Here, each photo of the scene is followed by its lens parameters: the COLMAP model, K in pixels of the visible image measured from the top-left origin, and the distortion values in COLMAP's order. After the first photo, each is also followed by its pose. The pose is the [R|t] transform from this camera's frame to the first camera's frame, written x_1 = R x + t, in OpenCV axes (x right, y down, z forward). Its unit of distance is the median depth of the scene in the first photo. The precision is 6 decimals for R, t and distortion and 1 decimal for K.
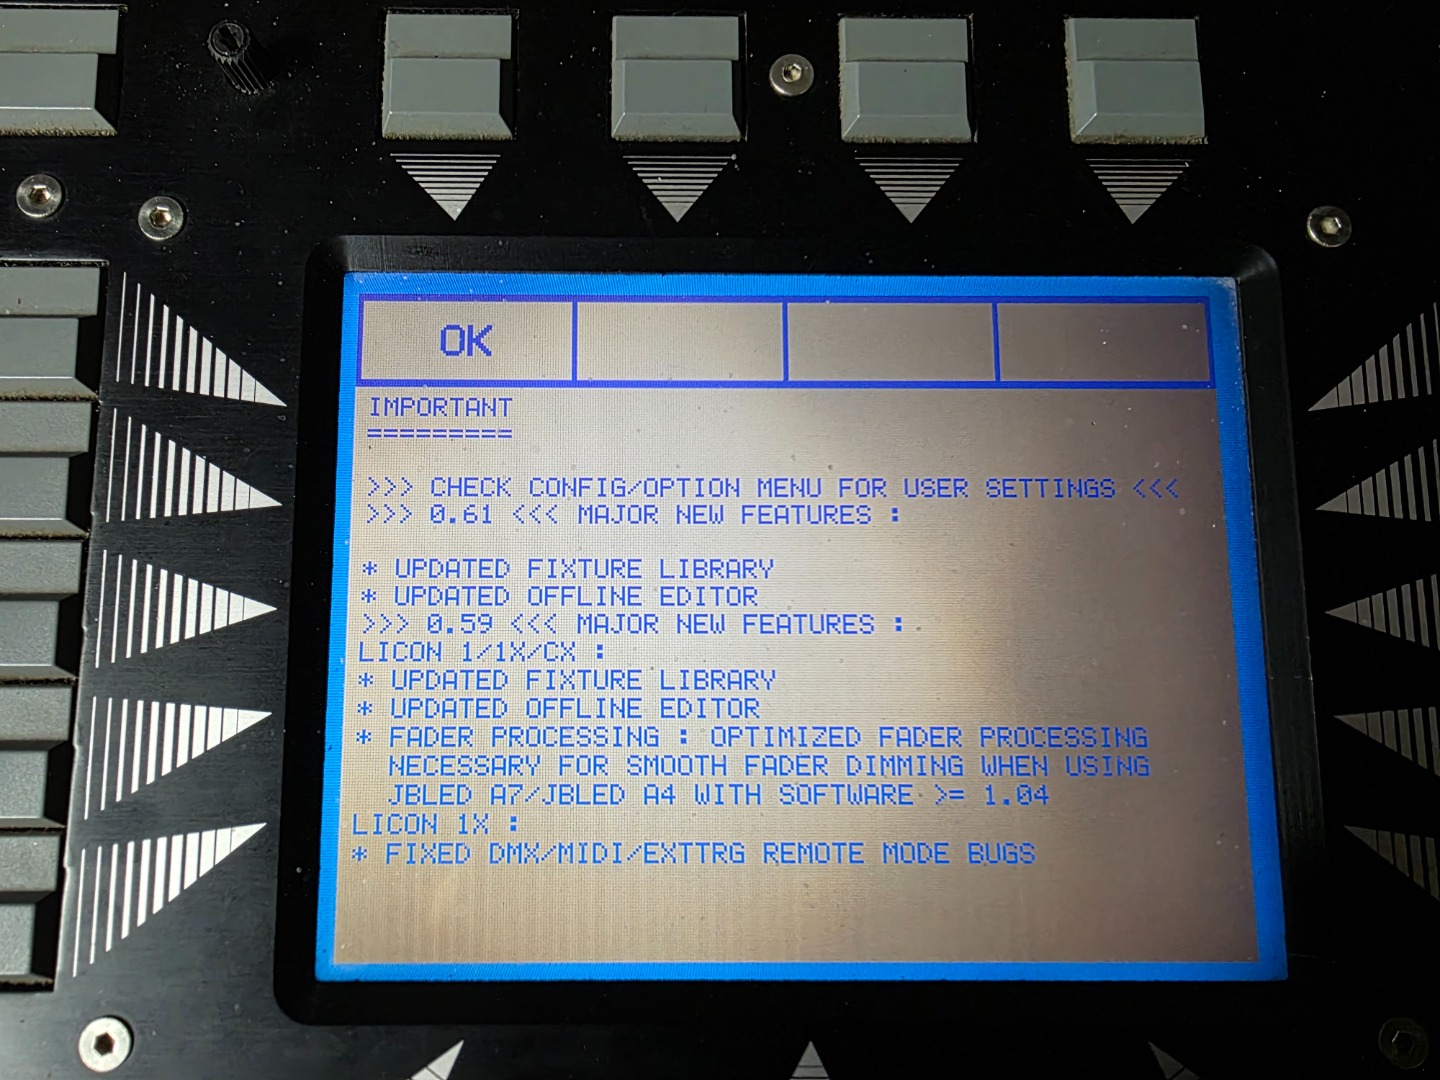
lens RADIAL K [[889.6, 0, 715.9], [0, 889.6, 539.4], [0, 0, 1]] dist [0.002083, -0.000400]
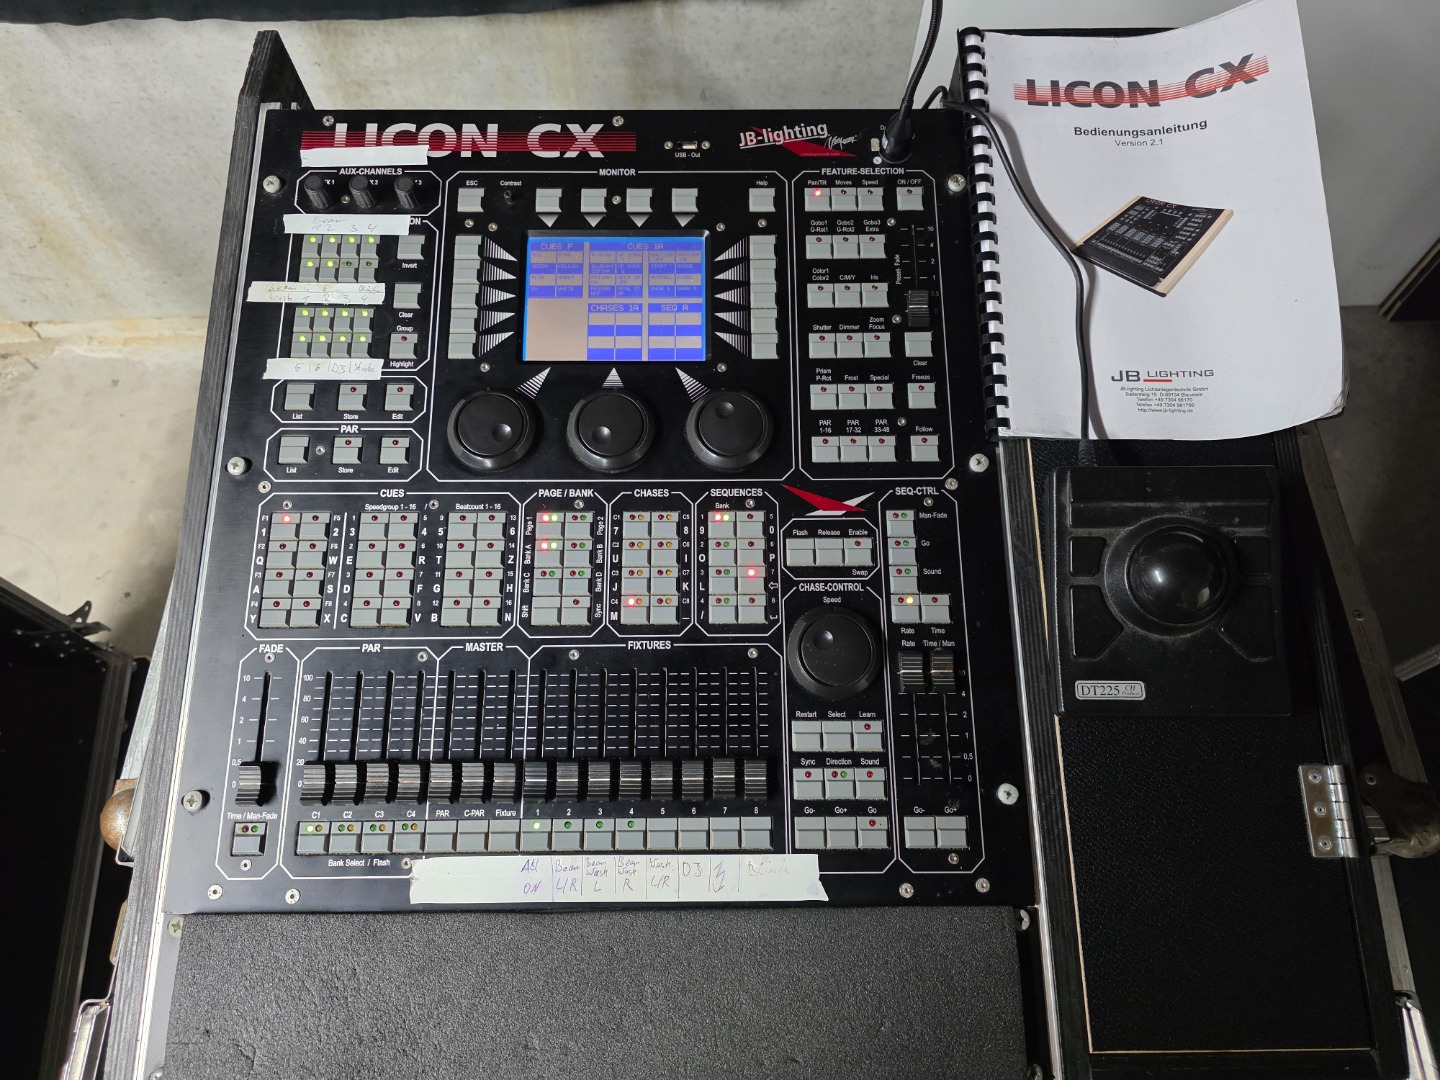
lens RADIAL K [[955.9, 0, 722.4], [0, 955.9, 539.7], [0, 0, 1]] dist [0.000431, -0.012215]
pose [[0.999912, -0.002250, -0.013077, 0.764866], [0.000570, 0.991895, -0.127062, 2.123059], [0.013257, 0.127044, 0.991809, -4.208535]]
